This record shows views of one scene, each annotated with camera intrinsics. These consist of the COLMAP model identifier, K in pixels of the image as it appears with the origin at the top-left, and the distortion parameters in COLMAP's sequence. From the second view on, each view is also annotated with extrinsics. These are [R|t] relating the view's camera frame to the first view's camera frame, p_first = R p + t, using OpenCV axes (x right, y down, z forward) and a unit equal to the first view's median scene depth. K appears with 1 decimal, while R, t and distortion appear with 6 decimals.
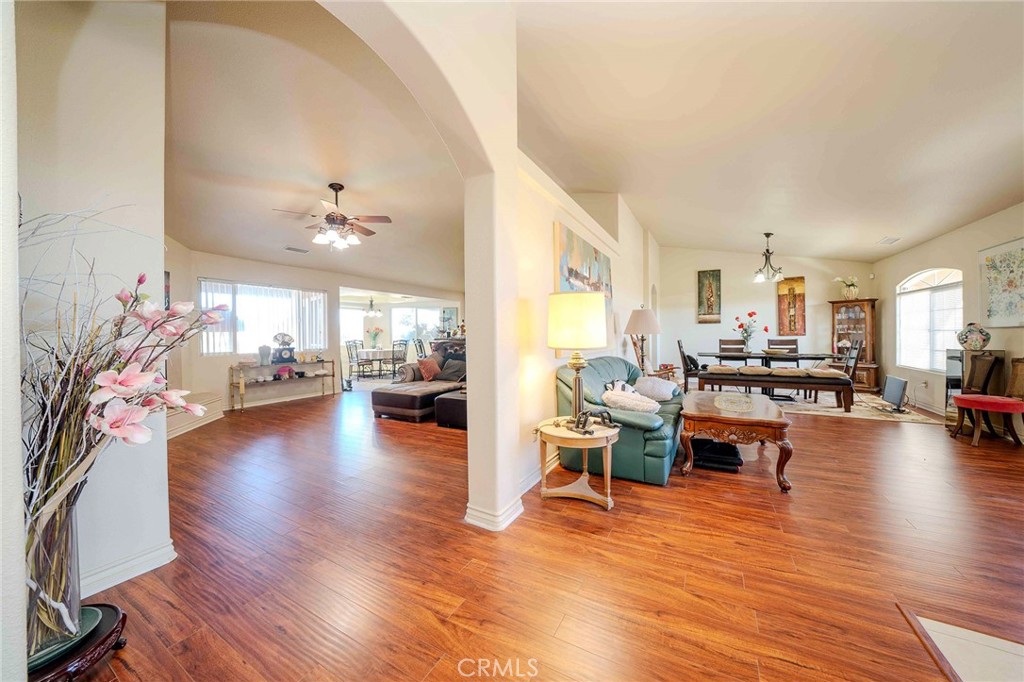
lens RADIAL K [[355.1, 0, 506.8], [0, 355.1, 335.4], [0, 0, 1]] dist [-0.013879, 0.000192]
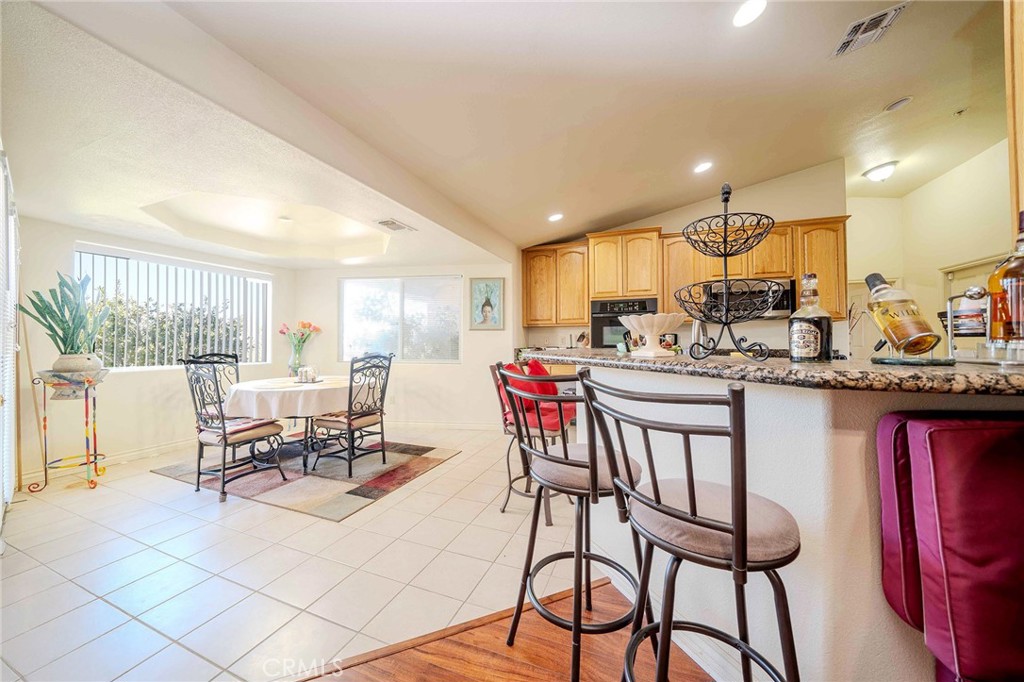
lens RADIAL K [[355.1, 0, 506.8], [0, 355.1, 335.4], [0, 0, 1]] dist [-0.013879, 0.000192]
pose [[0.990139, 0.007990, 0.139863, -0.318797], [-0.005390, 0.999806, -0.018963, -0.000455], [-0.139987, 0.018022, 0.989989, 0.934341]]
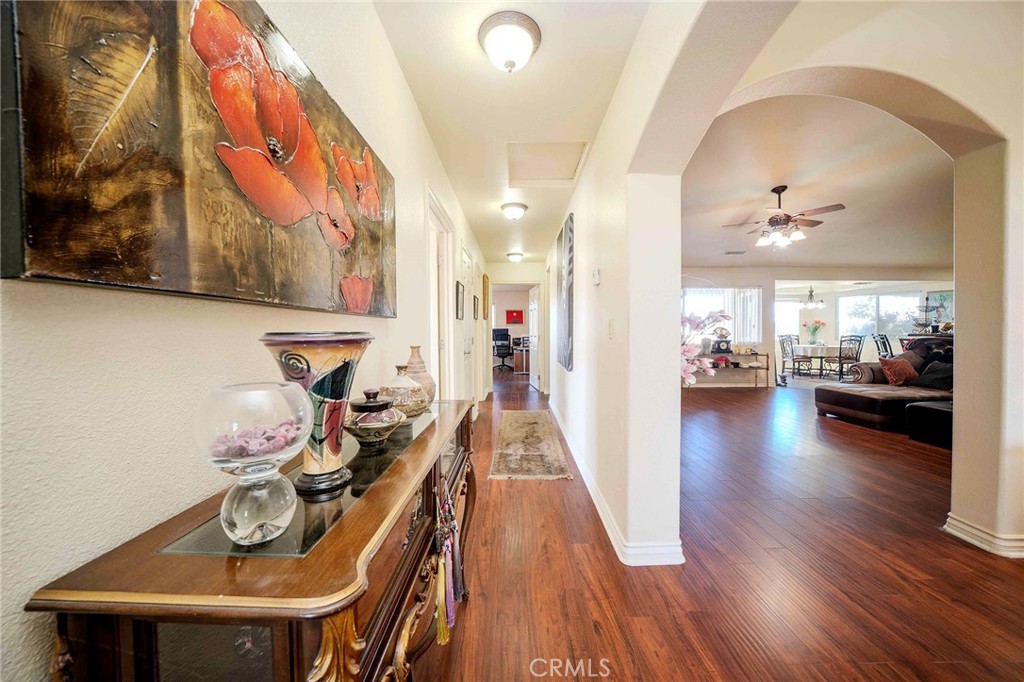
lens RADIAL K [[362.9, 0, 515.9], [0, 362.9, 336.6], [0, 0, 1]] dist [-0.017013, 0.000191]
pose [[0.506901, 0.019828, -0.861776, 0.035182], [-0.003135, 0.999771, 0.021158, 0.001007], [0.861999, -0.008023, 0.506847, -0.152895]]
